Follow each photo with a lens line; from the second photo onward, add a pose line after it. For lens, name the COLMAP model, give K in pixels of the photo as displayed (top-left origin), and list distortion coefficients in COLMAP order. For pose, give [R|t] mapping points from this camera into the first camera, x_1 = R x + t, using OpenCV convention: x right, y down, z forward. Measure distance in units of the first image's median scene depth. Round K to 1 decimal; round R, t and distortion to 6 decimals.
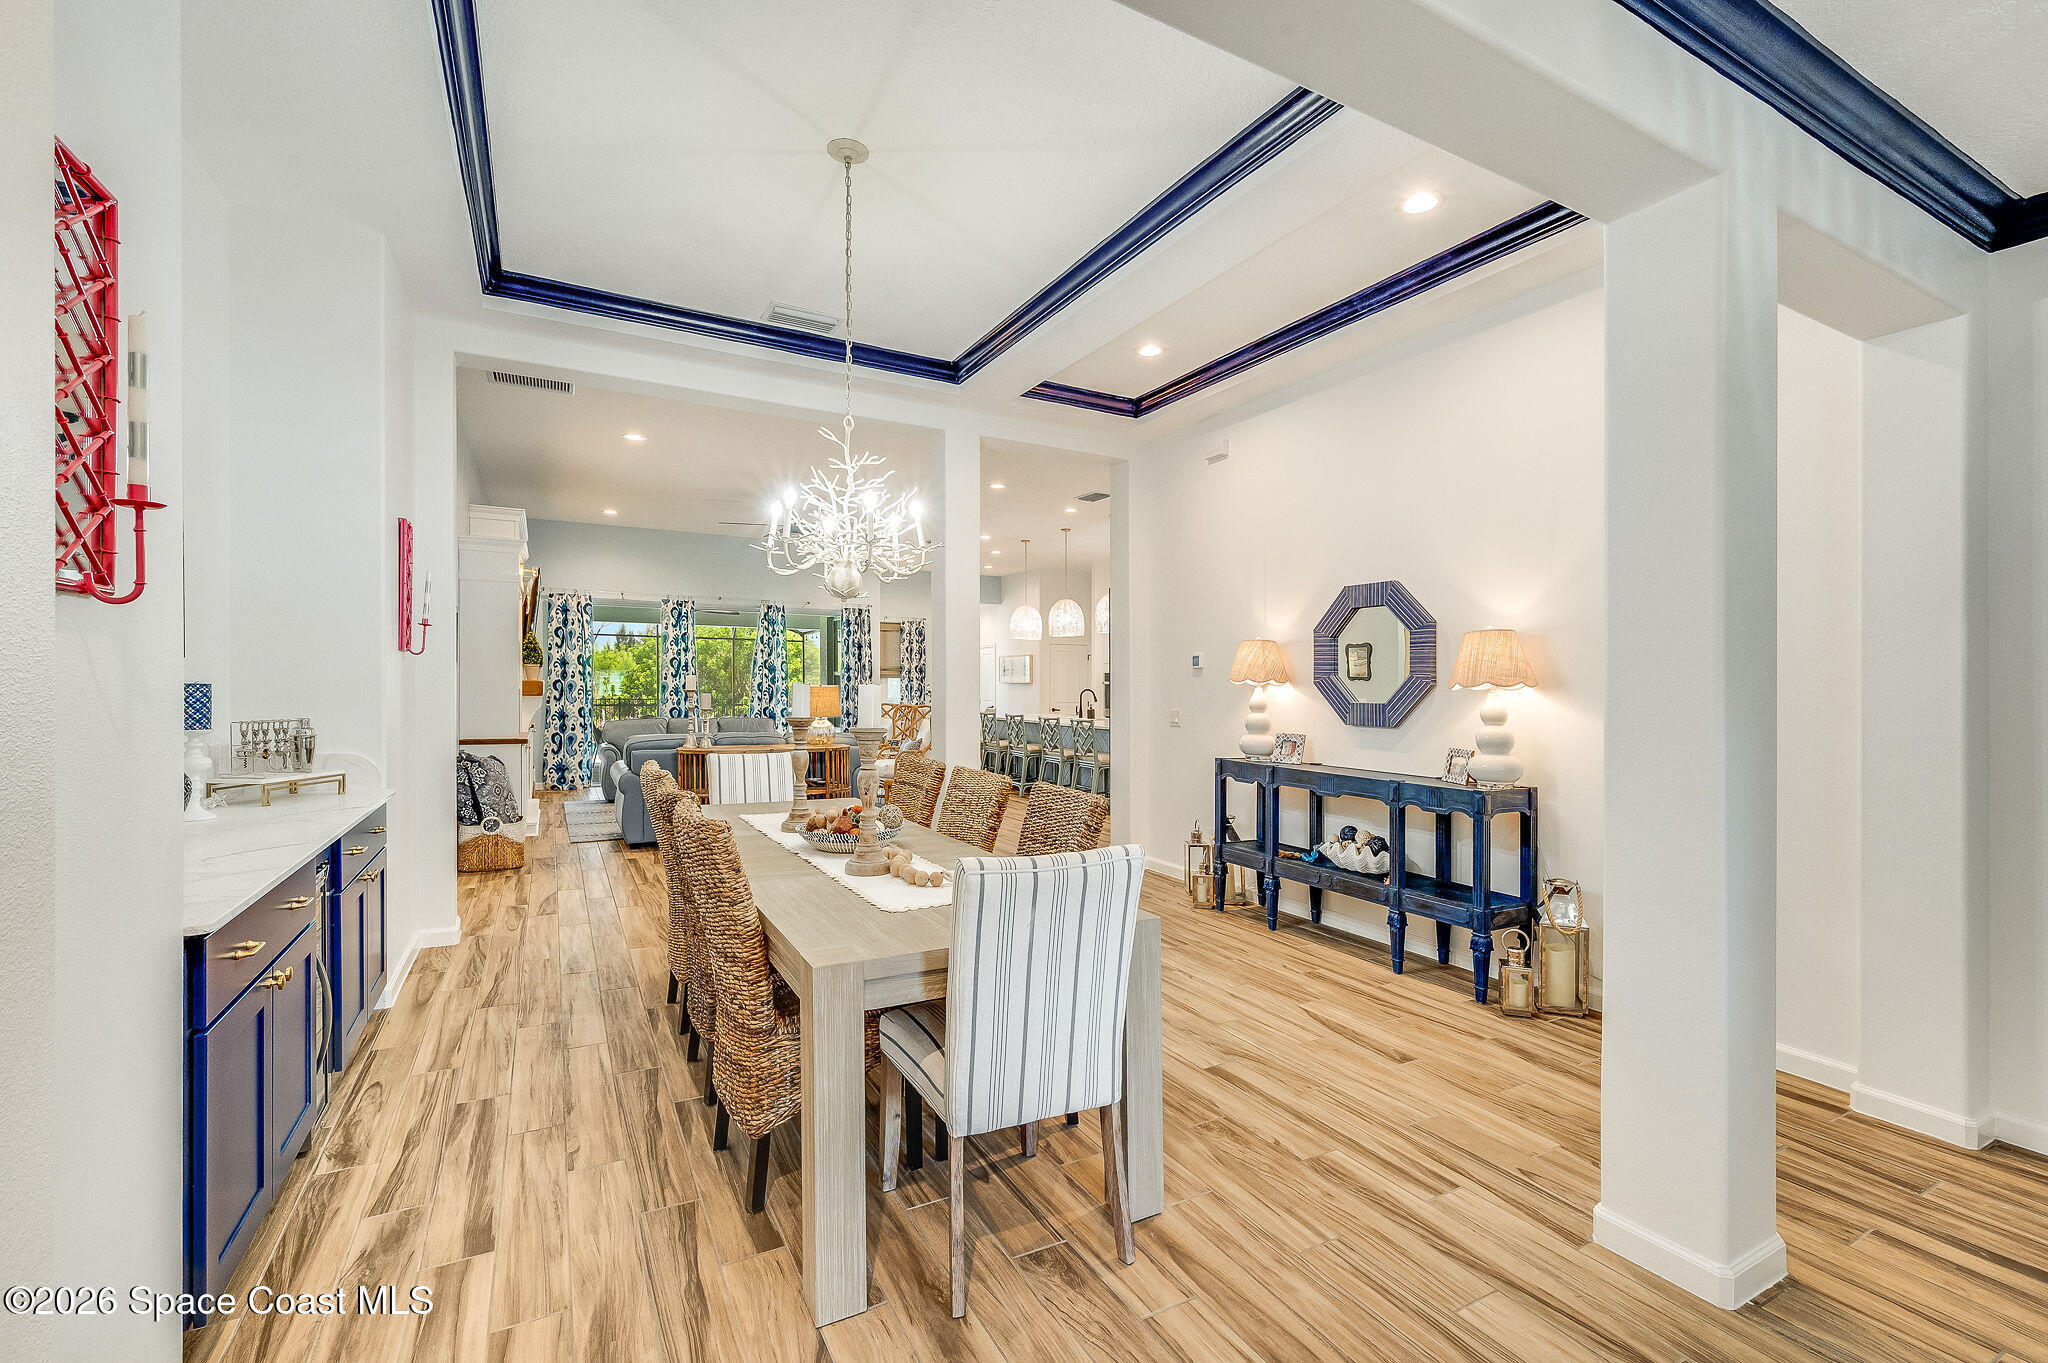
lens RADIAL K [[886.3, 0, 1021.3], [0, 886.3, 694.2], [0, 0, 1]] dist [-0.003546, 0.000530]
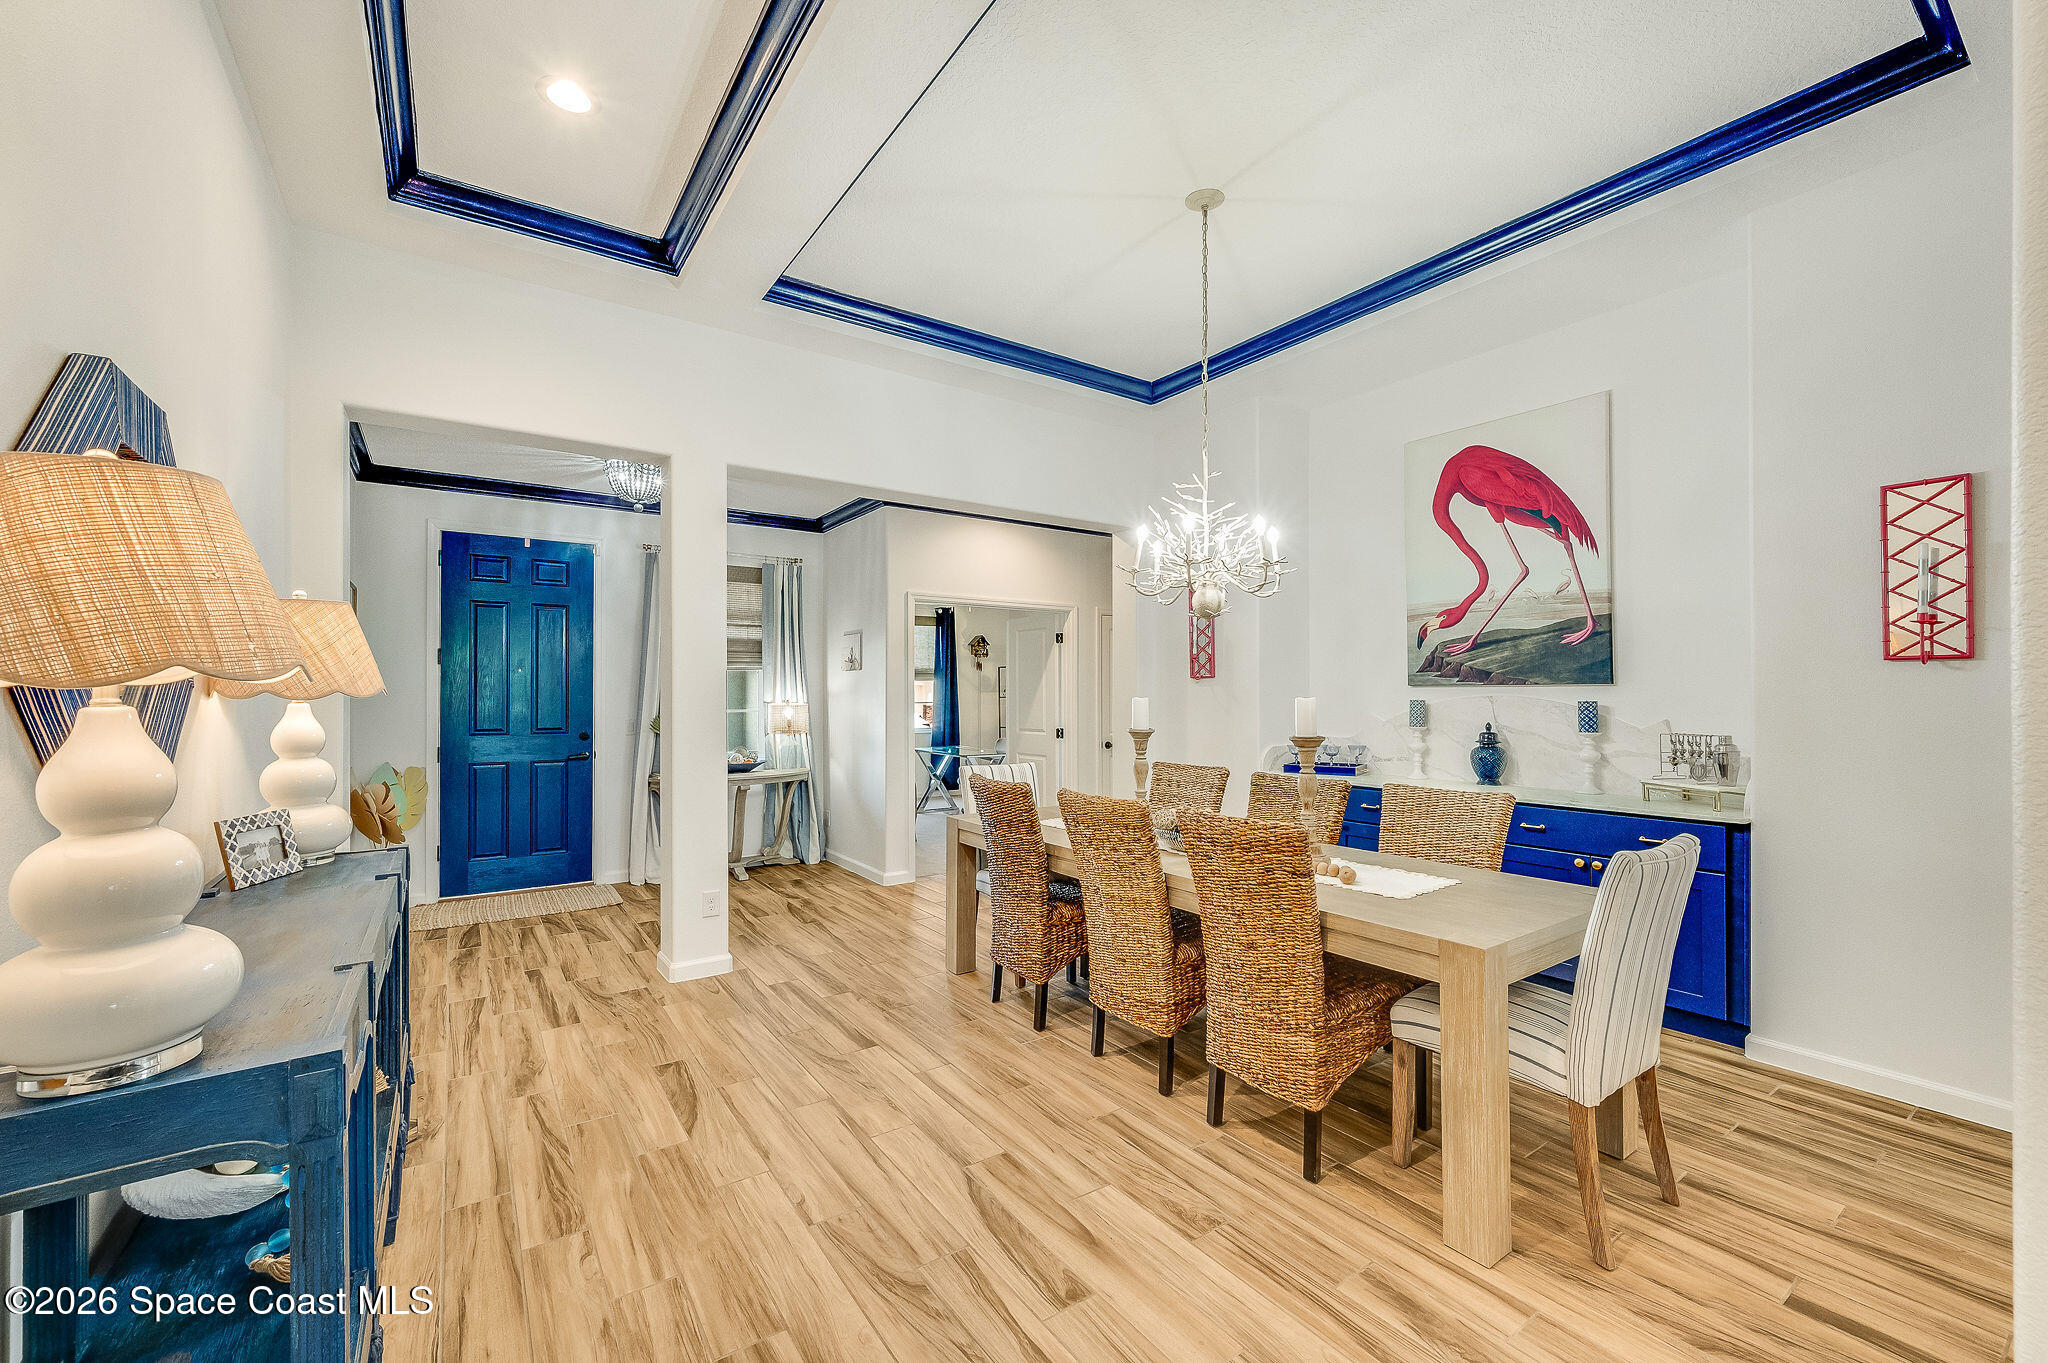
lens RADIAL K [[817.6, 0, 1031.2], [0, 817.6, 693.0], [0, 0, 1]] dist [-0.000373, -0.000230]
pose [[-0.992050, -0.009419, -0.125488, 0.043129], [-0.010721, 0.999895, 0.009706, -0.007404], [0.125383, 0.010975, -0.992048, 0.586458]]
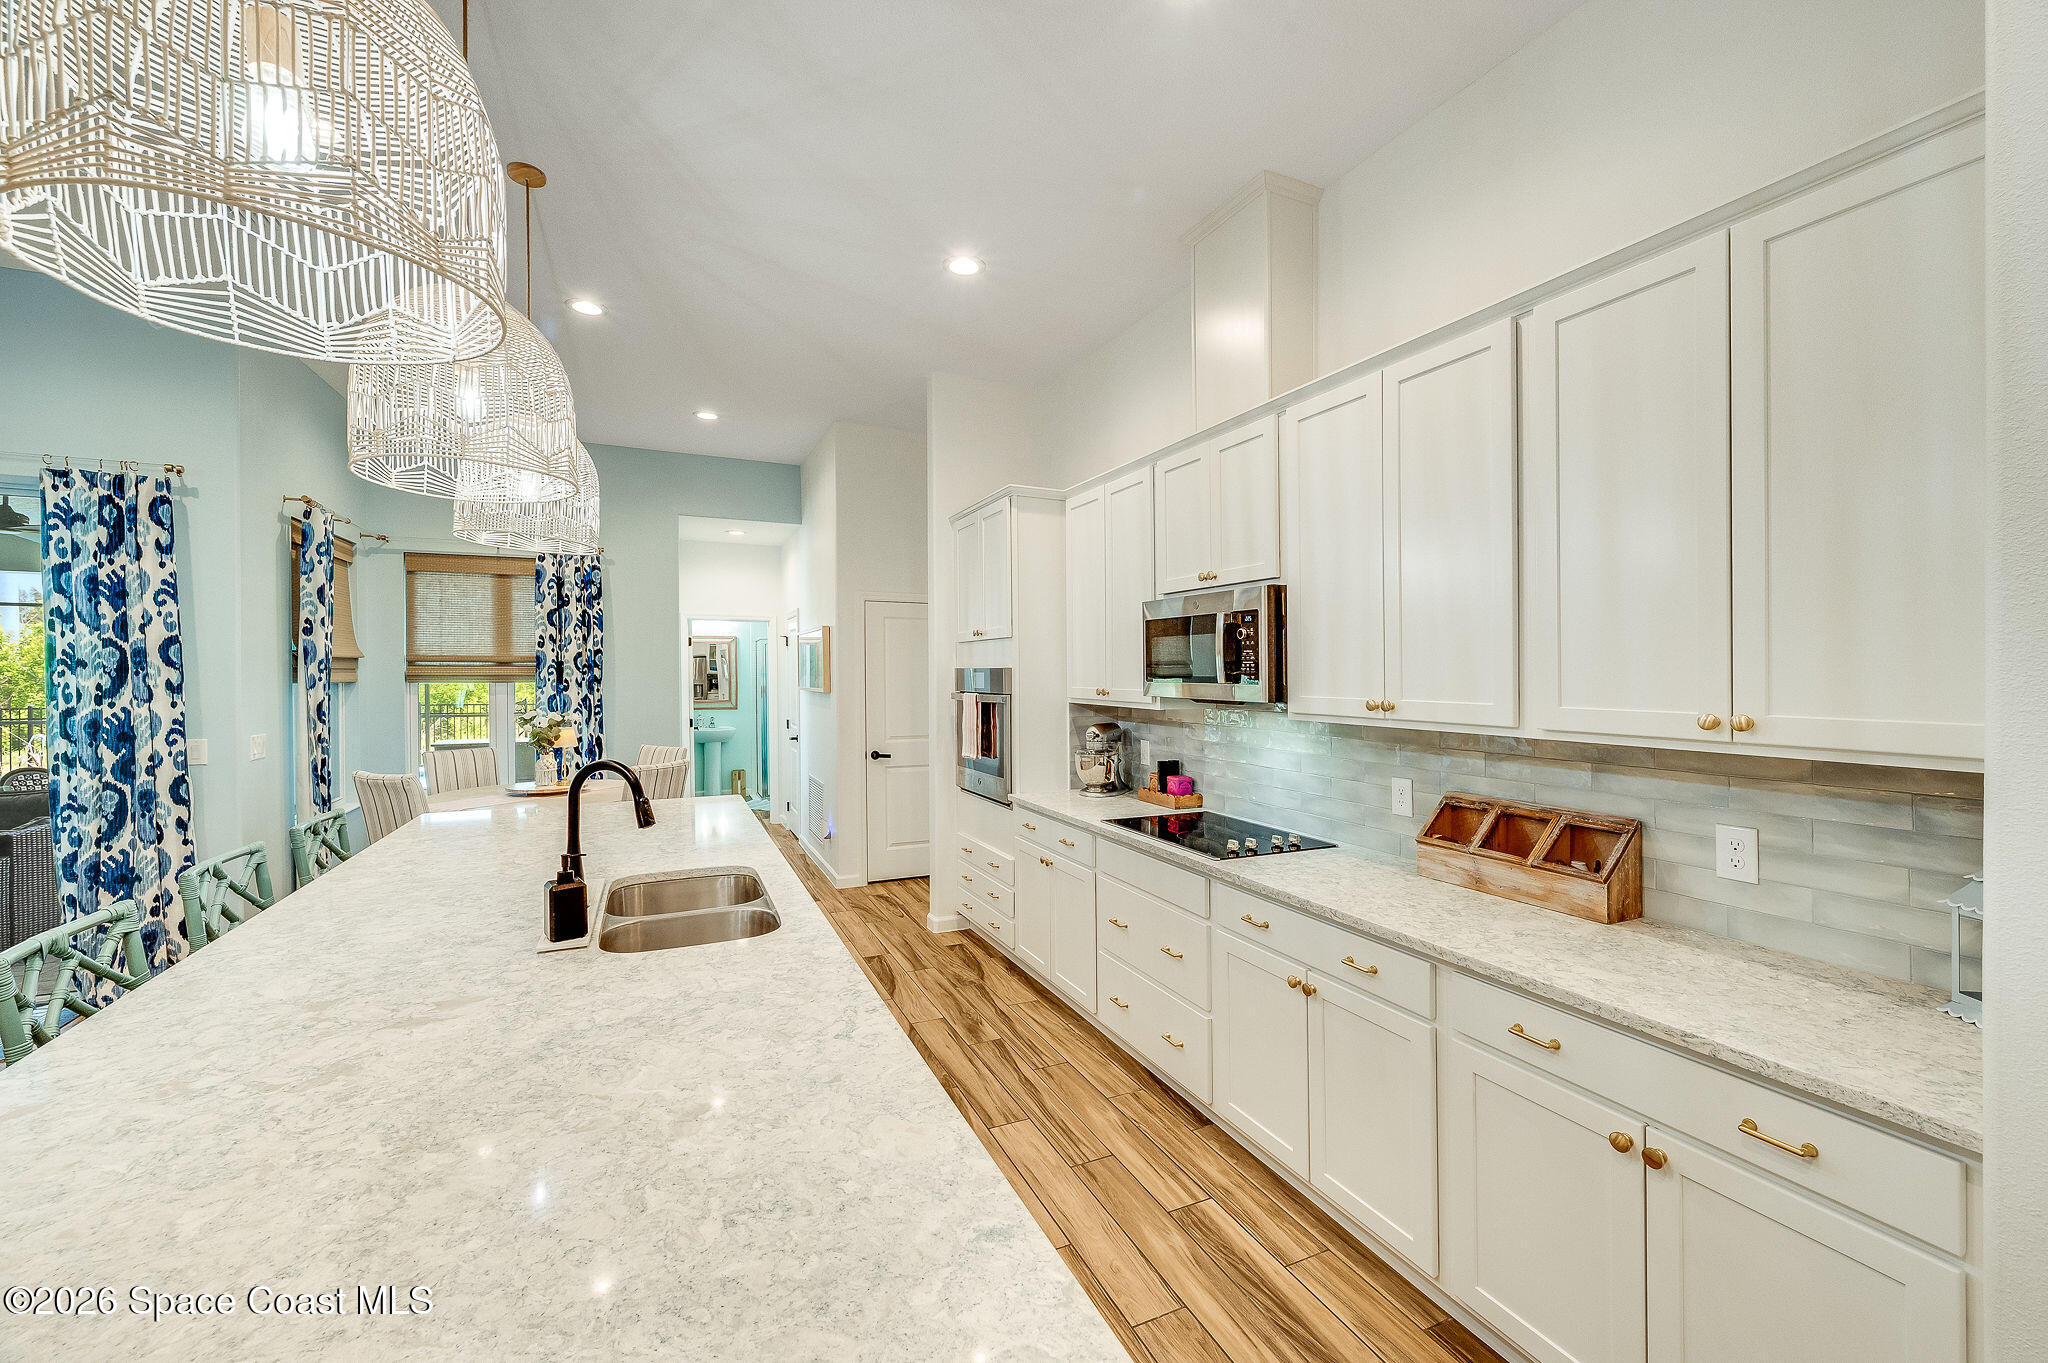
lens RADIAL K [[817.6, 0, 1028.4], [0, 817.6, 673.9], [0, 0, 1]] dist [-0.000373, -0.000230]
pose [[0.998025, -0.006260, -0.062508, 0.186778], [0.005707, 0.999943, -0.009028, -0.023939], [0.062561, 0.008653, 0.998004, 0.850148]]
